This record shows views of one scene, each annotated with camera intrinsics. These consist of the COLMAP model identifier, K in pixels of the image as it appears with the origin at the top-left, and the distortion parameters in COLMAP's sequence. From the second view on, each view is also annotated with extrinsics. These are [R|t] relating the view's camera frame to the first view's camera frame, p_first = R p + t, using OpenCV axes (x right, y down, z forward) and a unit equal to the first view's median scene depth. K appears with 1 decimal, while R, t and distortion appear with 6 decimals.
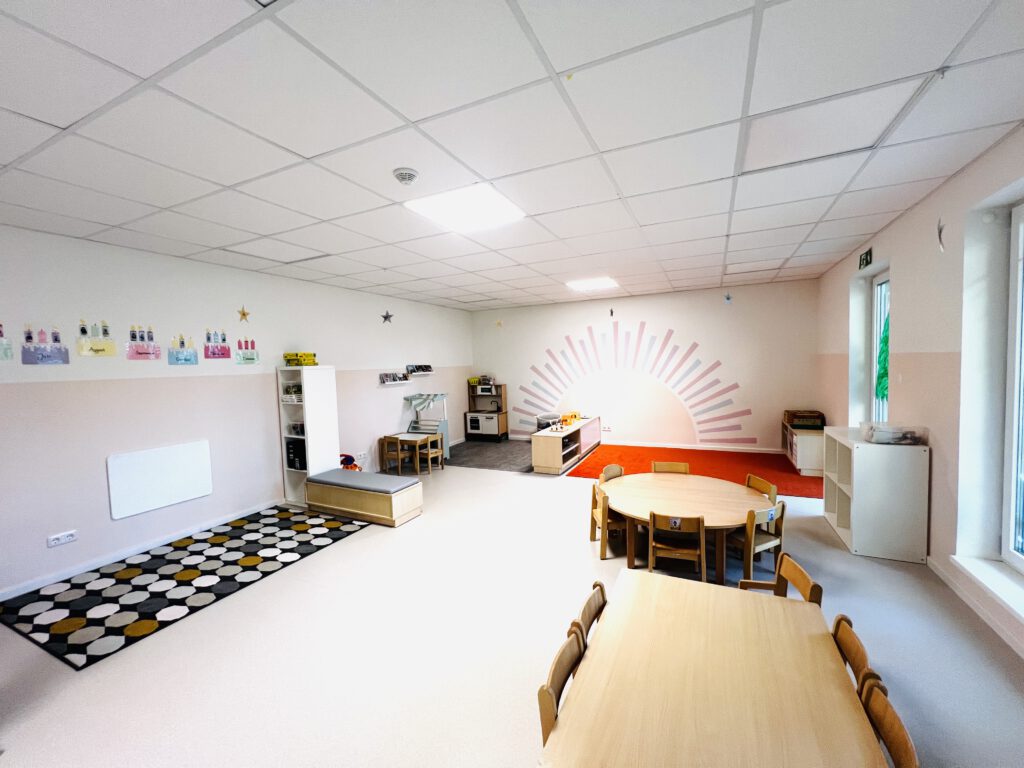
lens RADIAL K [[406.7, 0, 514.4], [0, 406.7, 385.7], [0, 0, 1]] dist [-0.000212, 0.000197]
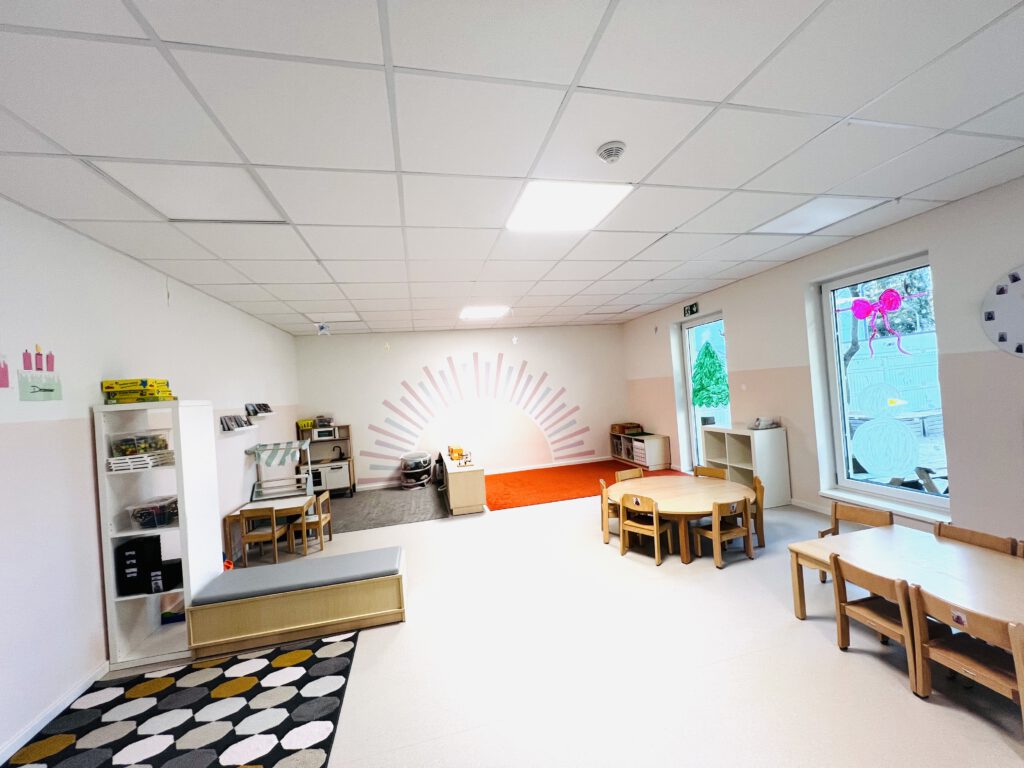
lens RADIAL K [[406.7, 0, 514.4], [0, 406.7, 385.7], [0, 0, 1]] dist [-0.000212, 0.000197]
pose [[0.784237, -0.019665, 0.620149, -0.475756], [0.083222, 0.993800, -0.073729, 0.011969], [-0.614854, 0.109431, 0.781011, 0.247204]]
